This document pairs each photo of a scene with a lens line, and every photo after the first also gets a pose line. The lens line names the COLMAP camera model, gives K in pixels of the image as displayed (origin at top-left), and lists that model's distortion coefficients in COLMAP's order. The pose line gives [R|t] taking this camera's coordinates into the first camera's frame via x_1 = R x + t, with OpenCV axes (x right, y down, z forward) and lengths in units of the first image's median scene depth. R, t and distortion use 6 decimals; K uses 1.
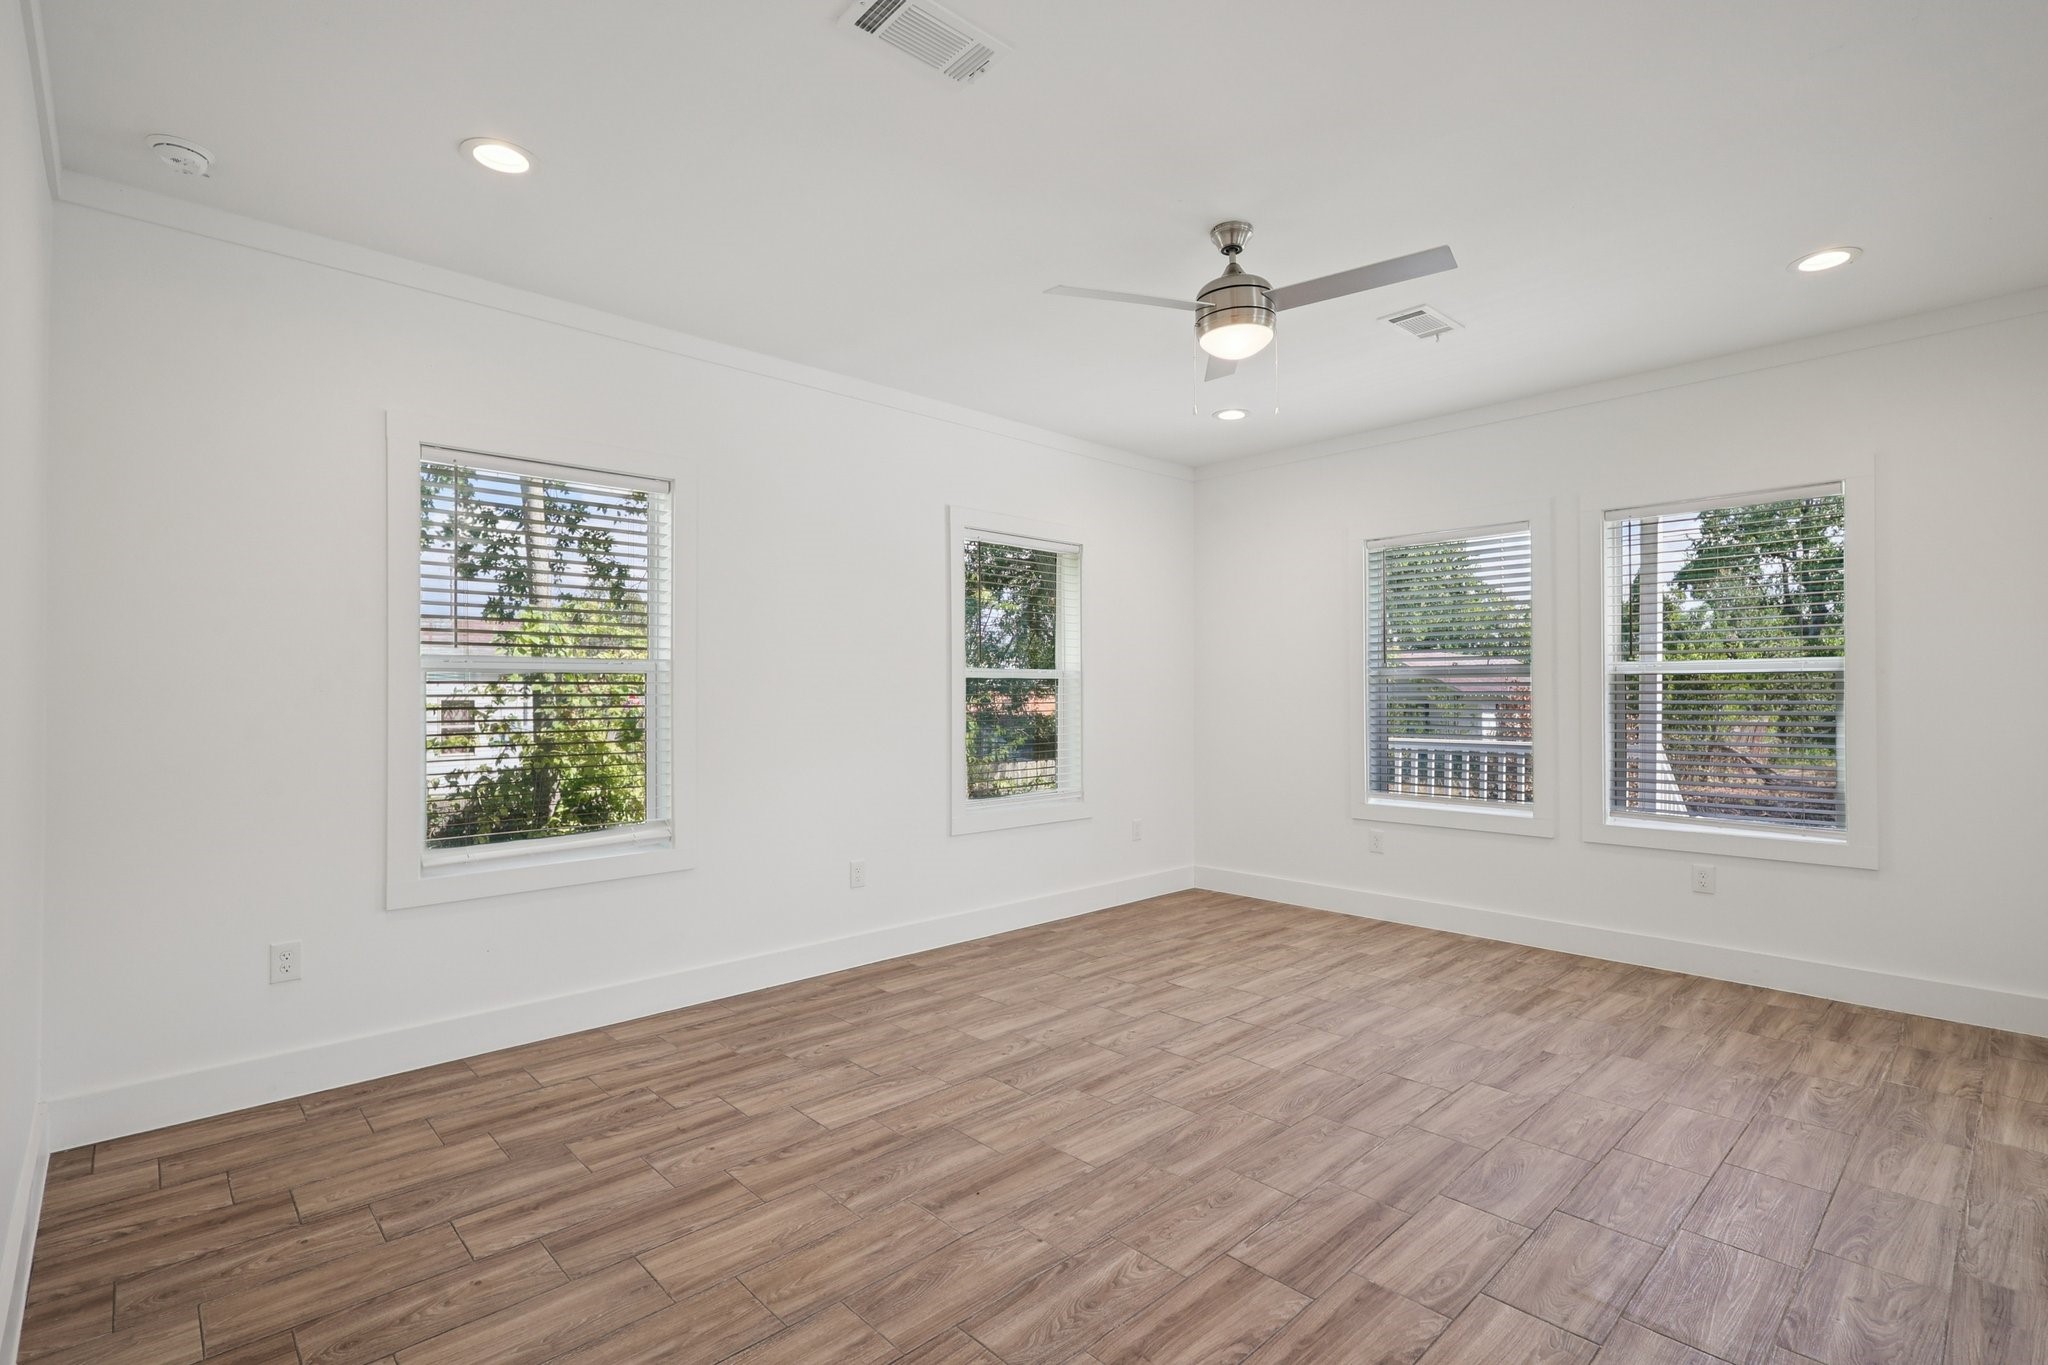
lens RADIAL K [[970.5, 0, 1028.5], [0, 970.5, 684.4], [0, 0, 1]] dist [-0.009490, 0.005973]
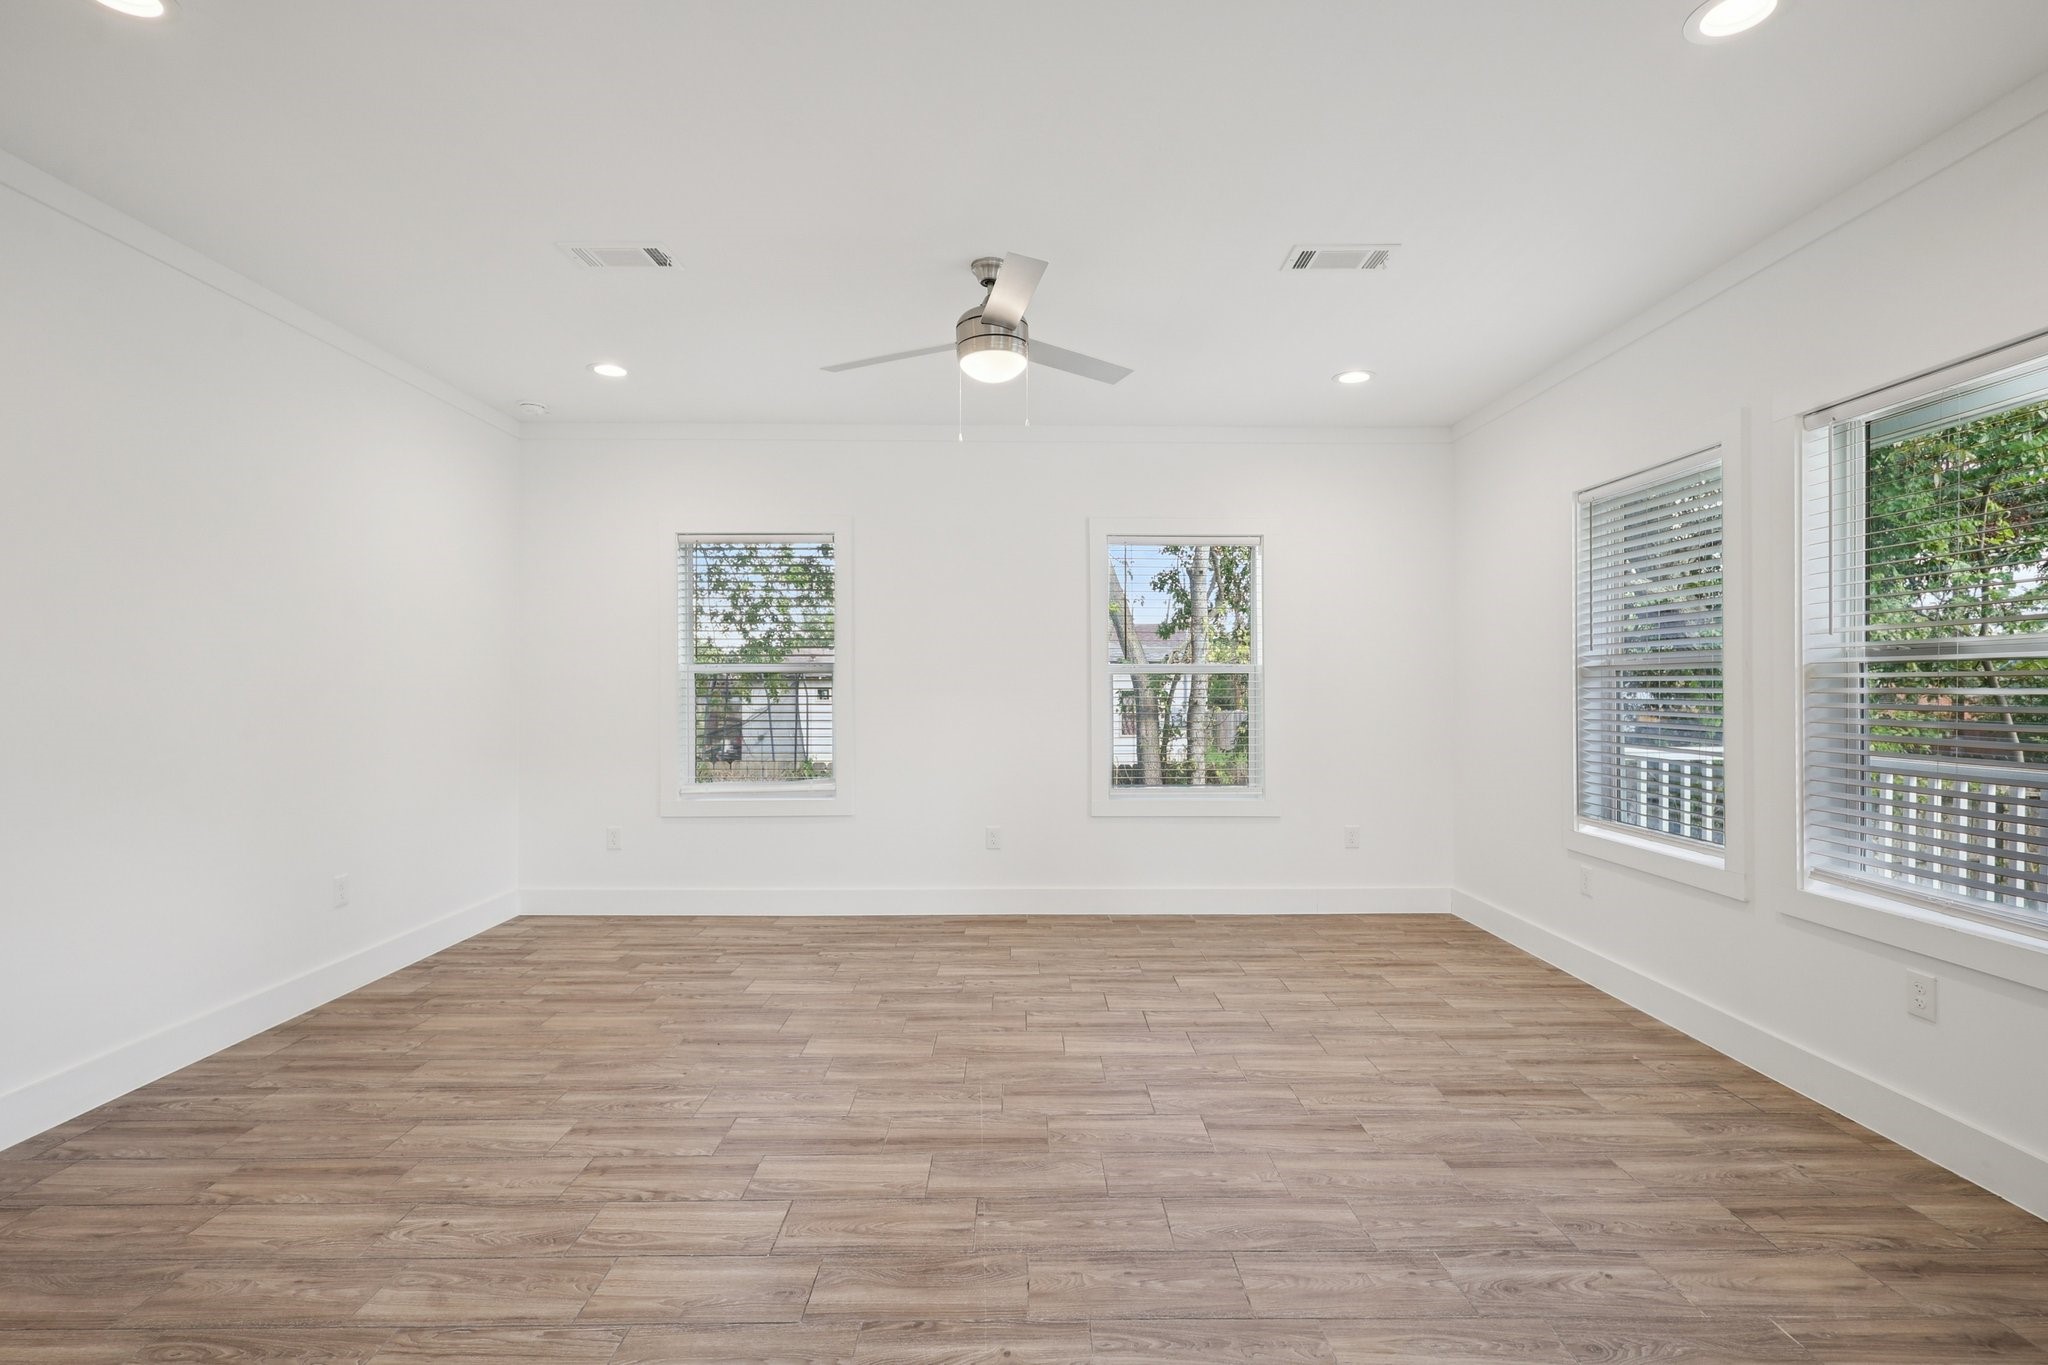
lens RADIAL K [[970.5, 0, 1028.5], [0, 970.5, 684.4], [0, 0, 1]] dist [-0.009490, 0.005973]
pose [[0.726993, 0.001744, -0.686643, 0.890219], [0.003401, 0.999975, 0.006140, -0.002239], [0.686637, -0.006799, 0.726969, 0.209075]]
